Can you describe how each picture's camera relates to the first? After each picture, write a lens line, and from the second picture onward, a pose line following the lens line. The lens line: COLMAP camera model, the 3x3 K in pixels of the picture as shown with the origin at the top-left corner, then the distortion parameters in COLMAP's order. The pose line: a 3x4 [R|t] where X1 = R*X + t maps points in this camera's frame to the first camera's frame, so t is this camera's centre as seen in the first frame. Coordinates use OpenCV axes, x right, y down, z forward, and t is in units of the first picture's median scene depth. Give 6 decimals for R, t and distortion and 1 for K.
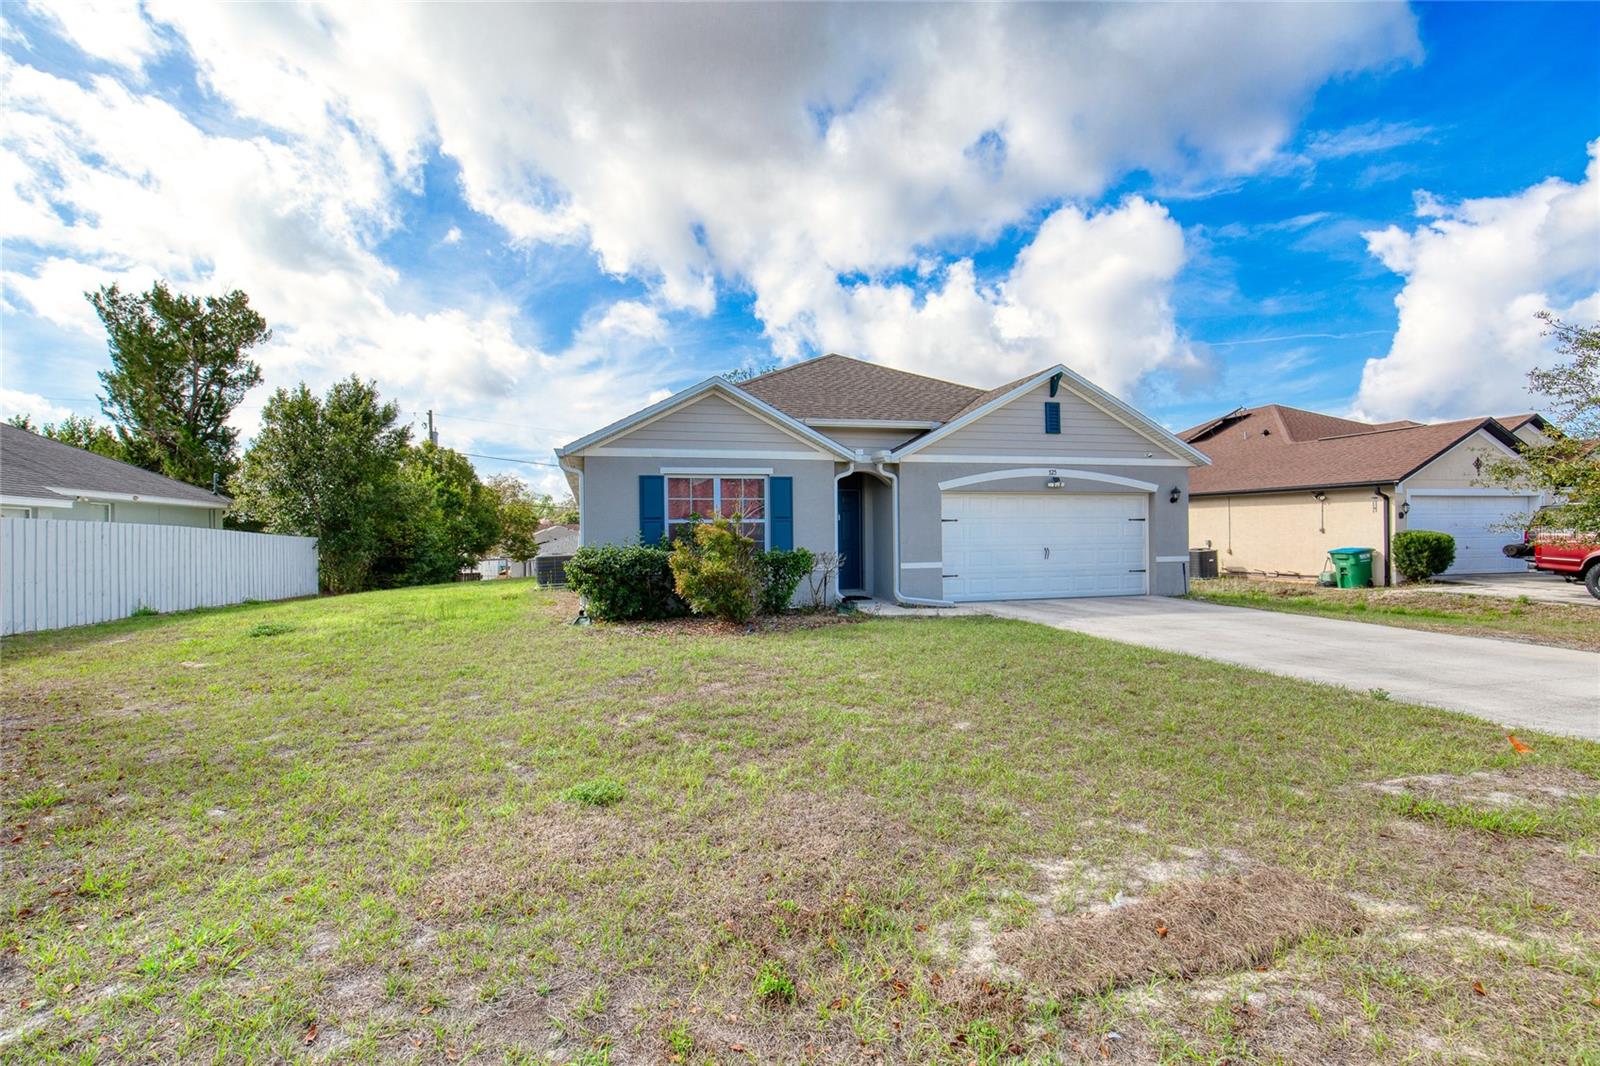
lens RADIAL K [[740.0, 0, 793.2], [0, 740.0, 533.5], [0, 0, 1]] dist [-0.005360, 0.001413]
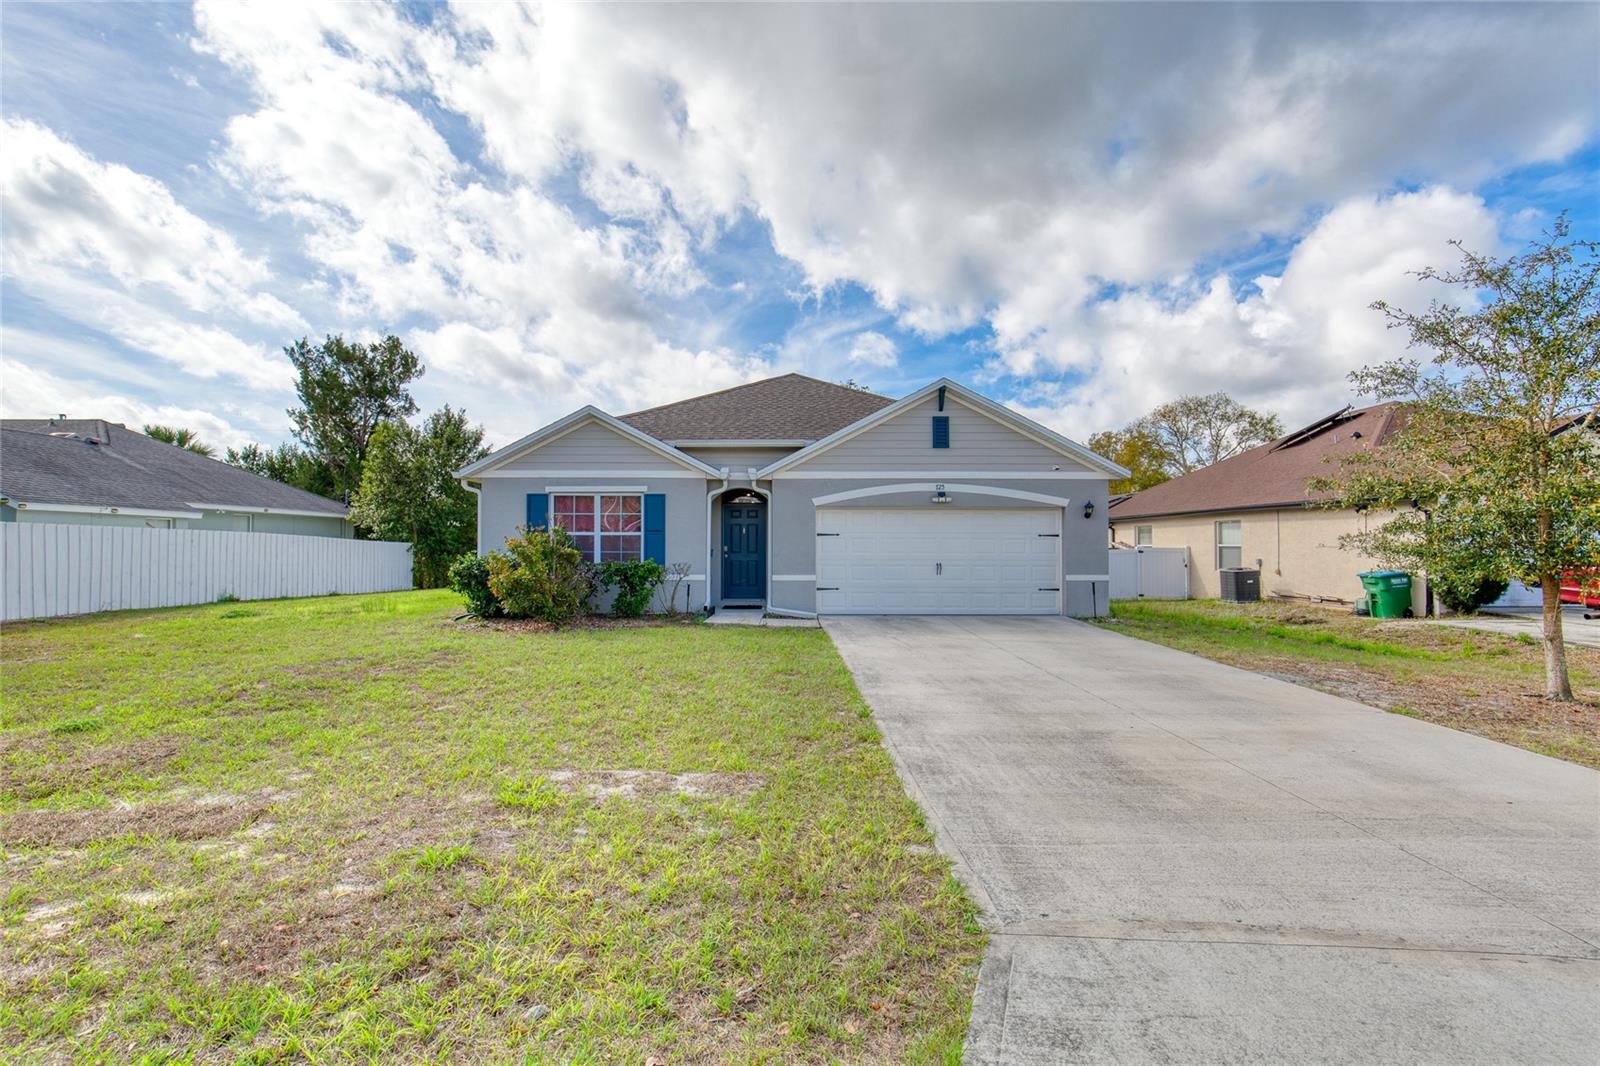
lens RADIAL K [[740.0, 0, 789.2], [0, 740.0, 540.9], [0, 0, 1]] dist [-0.005360, 0.001413]
pose [[0.965734, 0.012231, -0.259246, 0.410882], [-0.012801, 0.999918, -0.000510, -0.007973], [0.259218, 0.003811, 0.965811, -0.004571]]
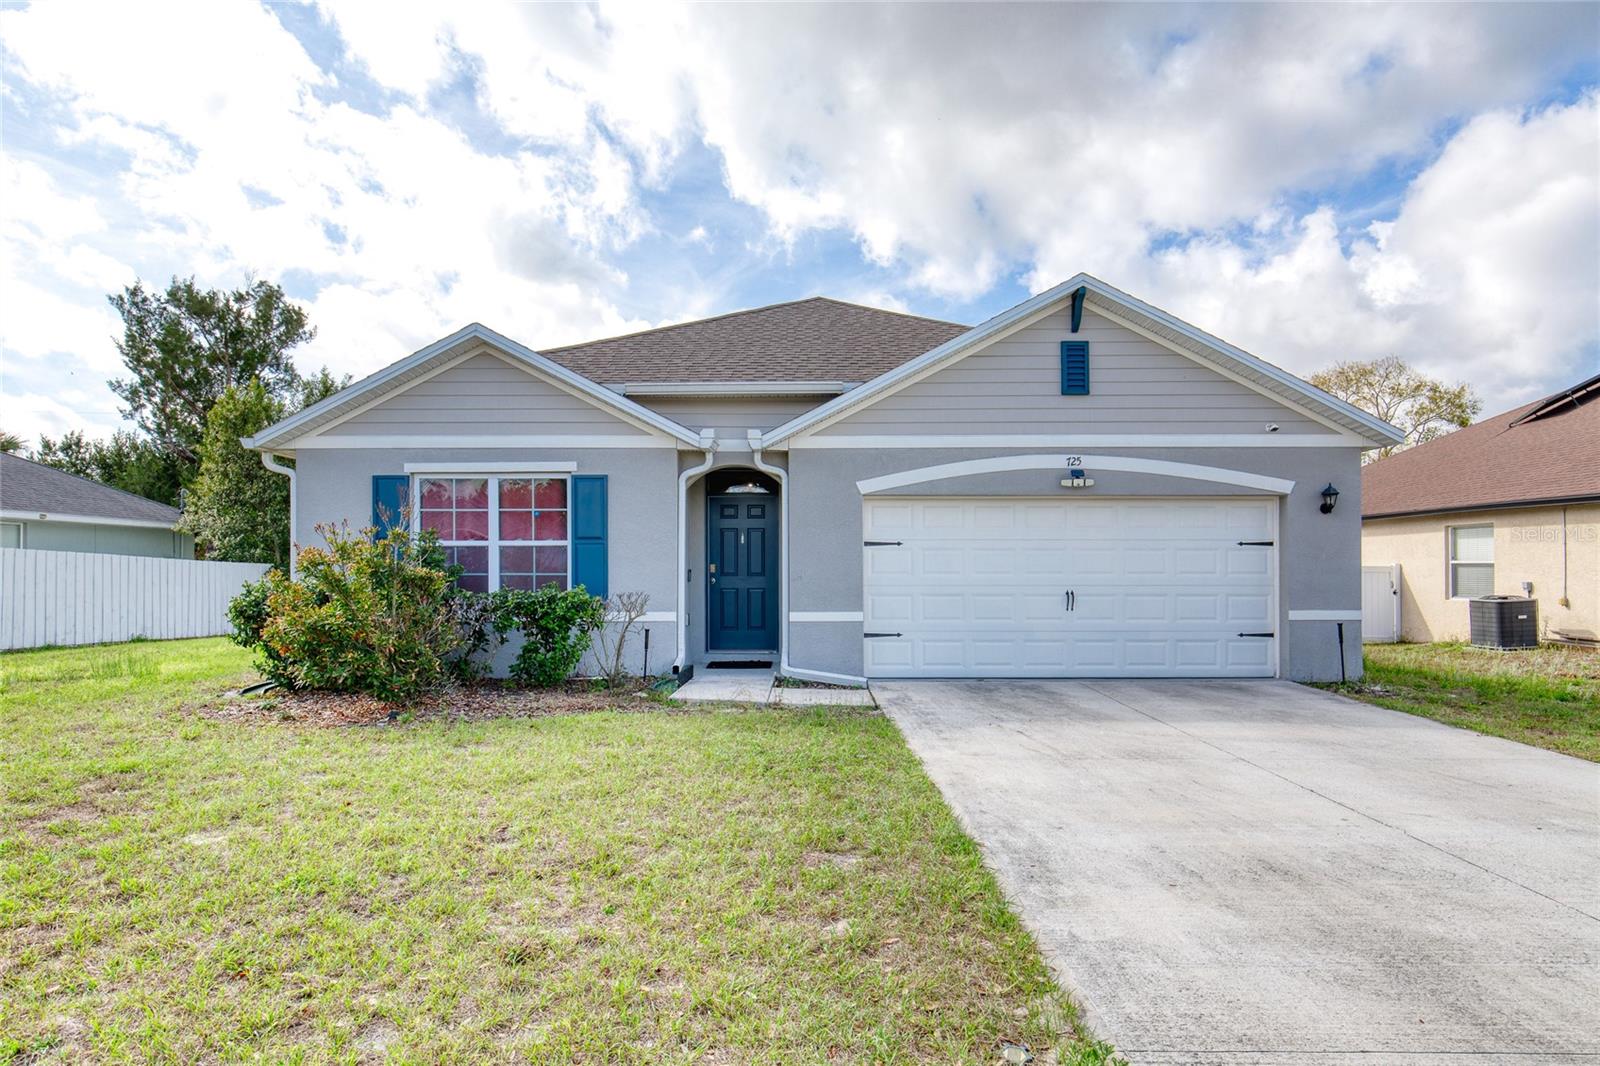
lens RADIAL K [[912.6, 0, 798.6], [0, 912.6, 564.1], [0, 0, 1]] dist [0.001081, 0.003870]
pose [[0.963755, 0.008728, -0.266647, 0.332410], [-0.008547, 0.999962, 0.001840, -0.001885], [0.266653, 0.000506, 0.963792, 0.251241]]
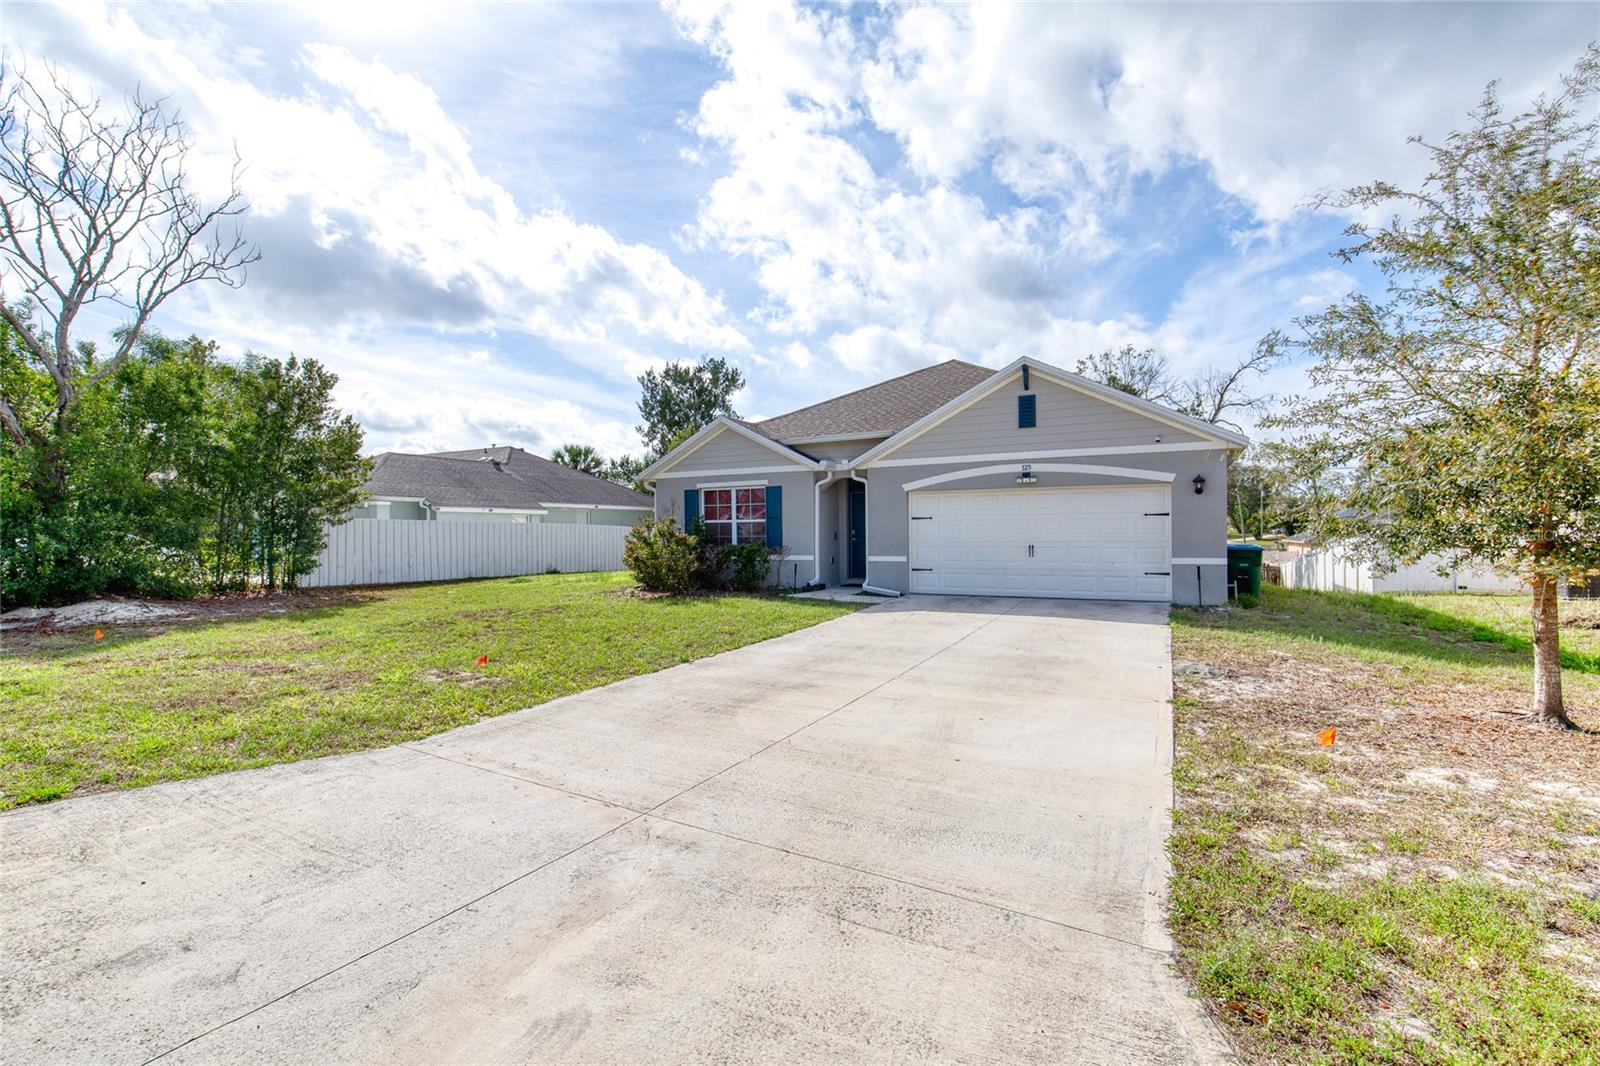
lens RADIAL K [[740.0, 0, 790.1], [0, 740.0, 531.1], [0, 0, 1]] dist [-0.005360, 0.001413]
pose [[0.726369, 0.004887, -0.687288, 0.789025], [0.004209, 0.999924, 0.011558, -0.012128], [0.687292, -0.011288, 0.726293, 0.079787]]
